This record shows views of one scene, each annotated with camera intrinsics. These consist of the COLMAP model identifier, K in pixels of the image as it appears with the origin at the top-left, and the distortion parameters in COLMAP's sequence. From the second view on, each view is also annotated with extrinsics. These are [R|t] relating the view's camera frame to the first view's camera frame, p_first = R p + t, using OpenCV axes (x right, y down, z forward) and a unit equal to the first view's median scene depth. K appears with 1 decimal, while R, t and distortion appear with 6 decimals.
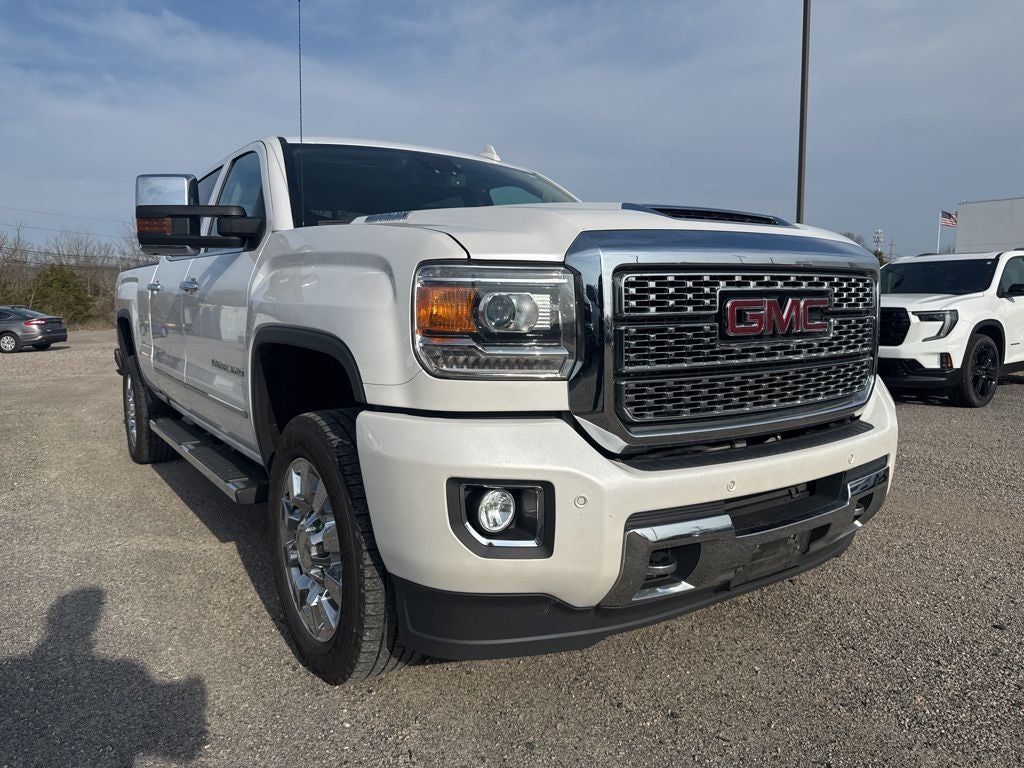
lens RADIAL K [[731.3, 0, 509.8], [0, 731.3, 379.4], [0, 0, 1]] dist [0.060350, -0.091326]
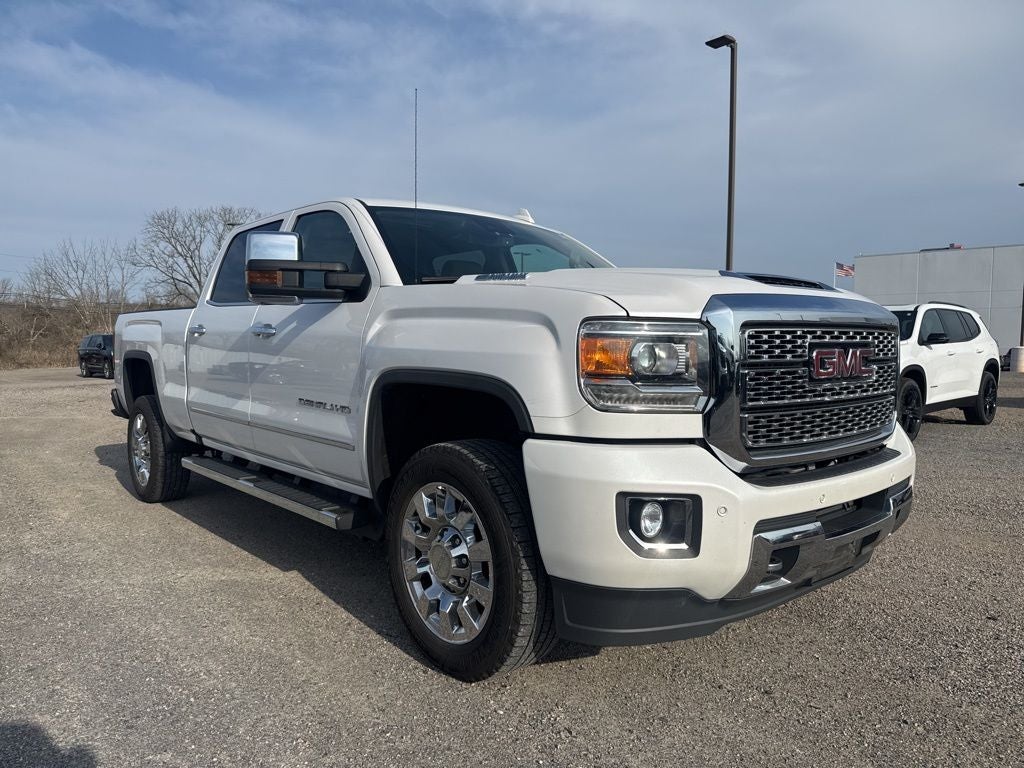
lens RADIAL K [[729.5, 0, 503.2], [0, 729.5, 384.0], [0, 0, 1]] dist [0.065784, -0.091732]
pose [[0.994344, 0.002472, 0.106180, -0.354974], [0.002944, 0.998704, -0.050815, 0.012364], [-0.106168, 0.050840, 0.993048, -0.186433]]
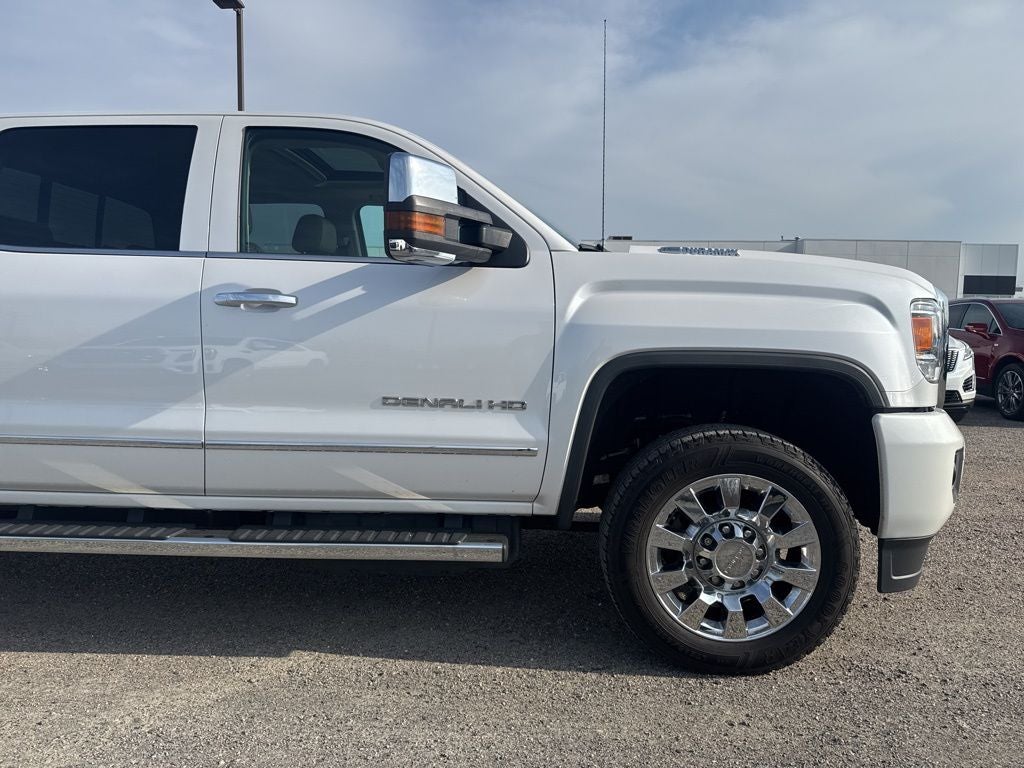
lens RADIAL K [[729.5, 0, 503.2], [0, 729.5, 384.0], [0, 0, 1]] dist [0.065784, -0.091732]
pose [[0.605913, -0.048018, 0.794080, -1.535337], [0.072663, 0.997345, 0.004866, -0.059394], [-0.792206, 0.054752, 0.607793, 0.714819]]
